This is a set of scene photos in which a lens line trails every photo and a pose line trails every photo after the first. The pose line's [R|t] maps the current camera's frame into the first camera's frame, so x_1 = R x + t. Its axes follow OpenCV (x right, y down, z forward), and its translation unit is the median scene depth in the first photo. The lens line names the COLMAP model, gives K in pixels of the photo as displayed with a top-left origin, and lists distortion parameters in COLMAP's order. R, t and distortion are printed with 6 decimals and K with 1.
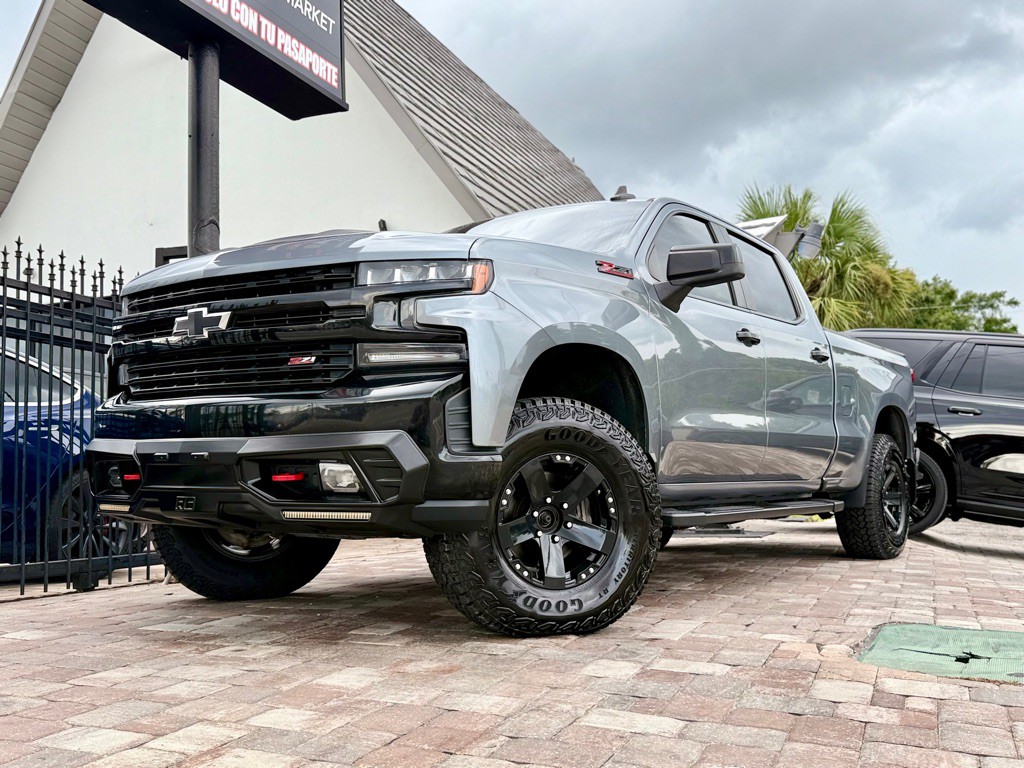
lens RADIAL K [[1005.5, 0, 505.0], [0, 1005.5, 393.3], [0, 0, 1]] dist [0.025774, 0.000000]
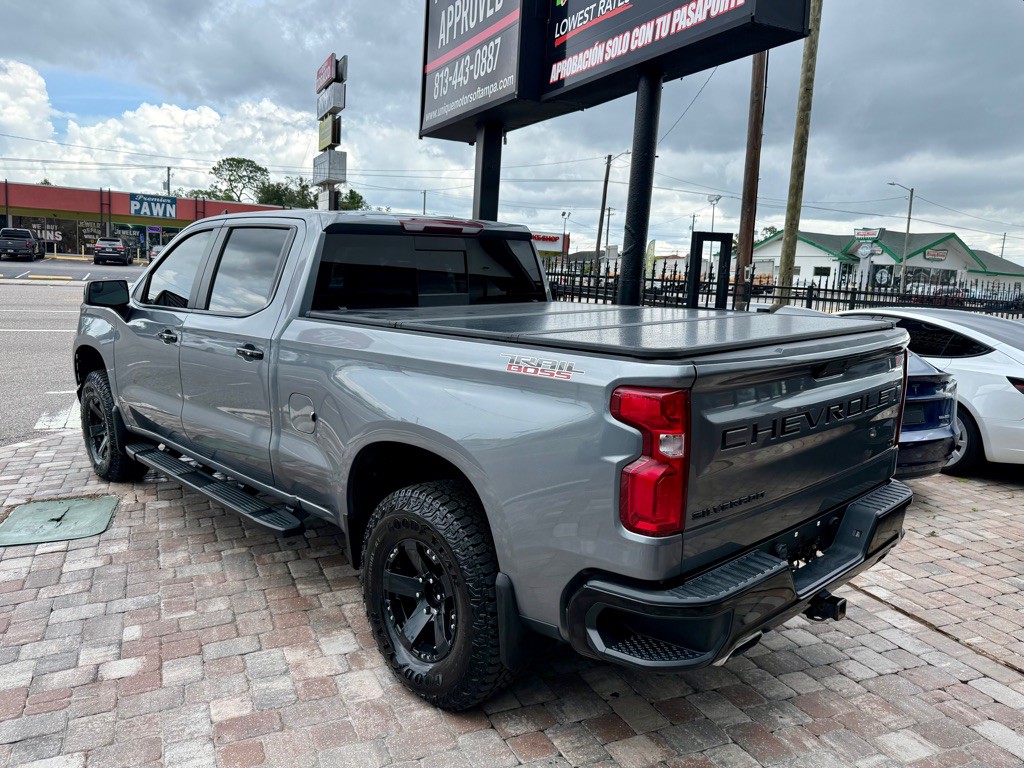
lens RADIAL K [[773.0, 0, 517.7], [0, 773.0, 391.4], [0, 0, 1]] dist [0.013811, -0.027210]
pose [[-0.672669, 0.106208, -0.732282, 0.872777], [0.031949, 0.992891, 0.114657, -0.122664], [0.739254, 0.053730, -0.671280, 2.478194]]
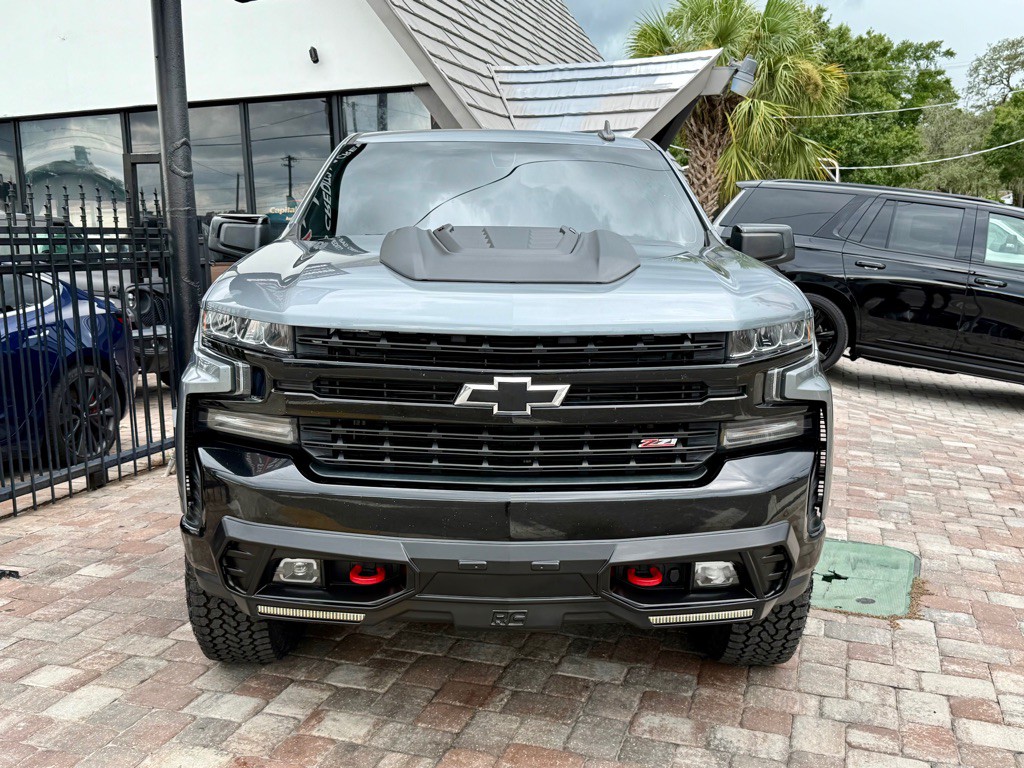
lens RADIAL K [[1039.8, 0, 504.6], [0, 1039.8, 391.8], [0, 0, 1]] dist [0.052089, 0.000000]
pose [[0.996593, -0.011616, 0.081660, -0.079827], [-0.007980, 0.971810, 0.235629, -0.281061], [-0.082095, -0.235478, 0.968406, -0.234397]]
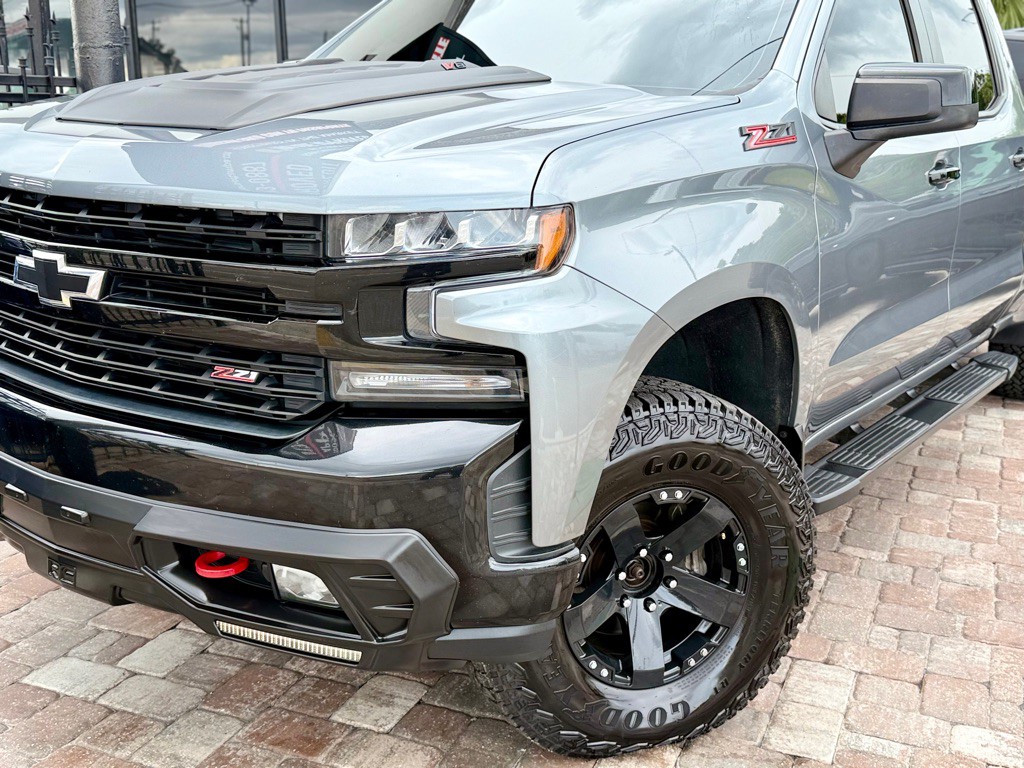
lens RADIAL K [[1149.3, 0, 513.5], [0, 1149.3, 395.5], [0, 0, 1]] dist [0.023825, 0.000000]
pose [[0.999792, 0.020394, 0.000549, -0.039939], [-0.019426, 0.943445, 0.330958, -0.220347], [0.006232, -0.330900, 0.943645, 0.349712]]
